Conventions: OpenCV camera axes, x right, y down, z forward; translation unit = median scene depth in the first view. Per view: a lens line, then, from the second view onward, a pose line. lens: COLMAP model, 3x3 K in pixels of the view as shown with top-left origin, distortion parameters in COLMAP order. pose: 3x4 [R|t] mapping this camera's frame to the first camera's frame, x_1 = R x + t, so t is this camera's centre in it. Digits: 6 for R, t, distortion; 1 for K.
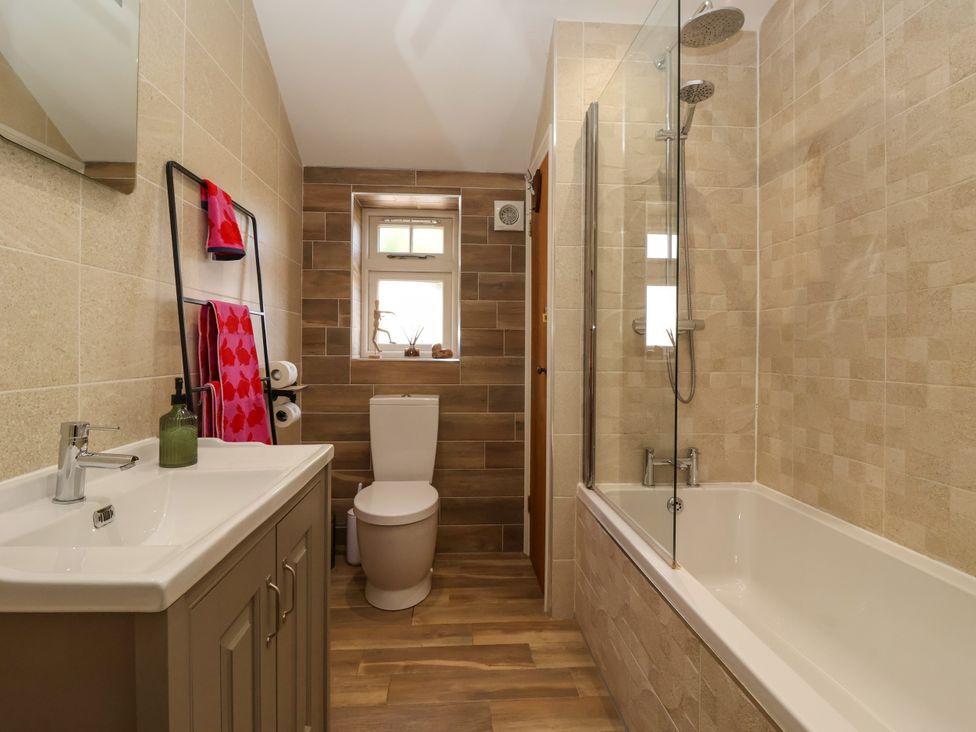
lens RADIAL K [[562.0, 0, 485.8], [0, 562.0, 351.4], [0, 0, 1]] dist [0.003651, -0.021499]
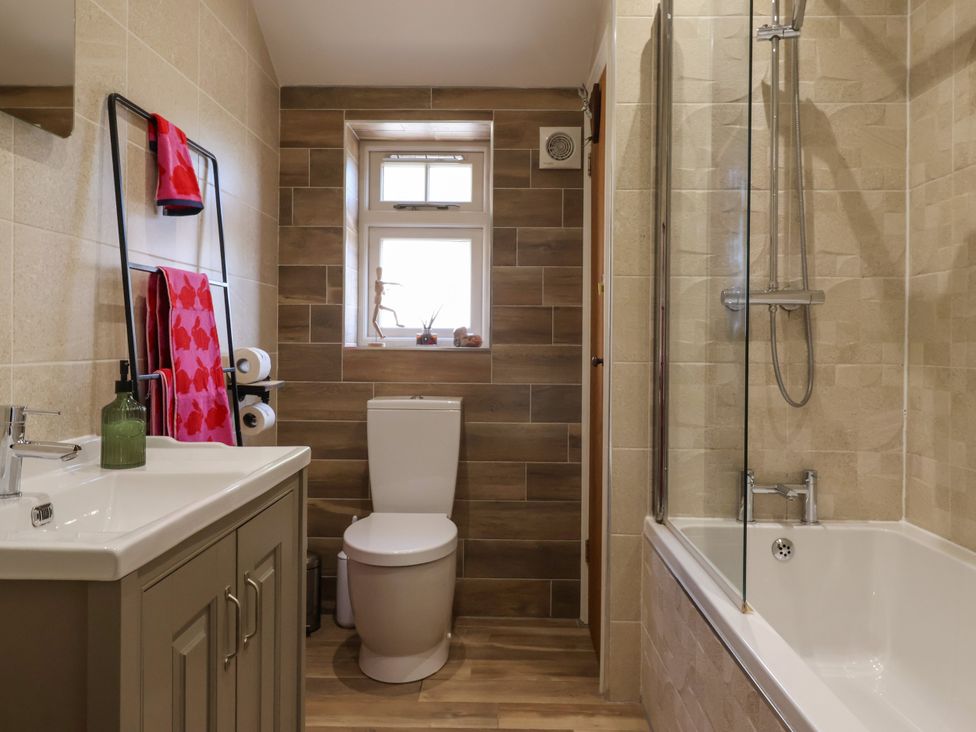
lens RADIAL K [[859.7, 0, 480.0], [0, 859.7, 347.2], [0, 0, 1]] dist [0.005931, 0.005410]
pose [[0.995413, 0.001550, -0.095661, 0.055920], [-0.001676, 0.999998, -0.001244, 0.017611], [0.095659, 0.001399, 0.995413, -0.124245]]
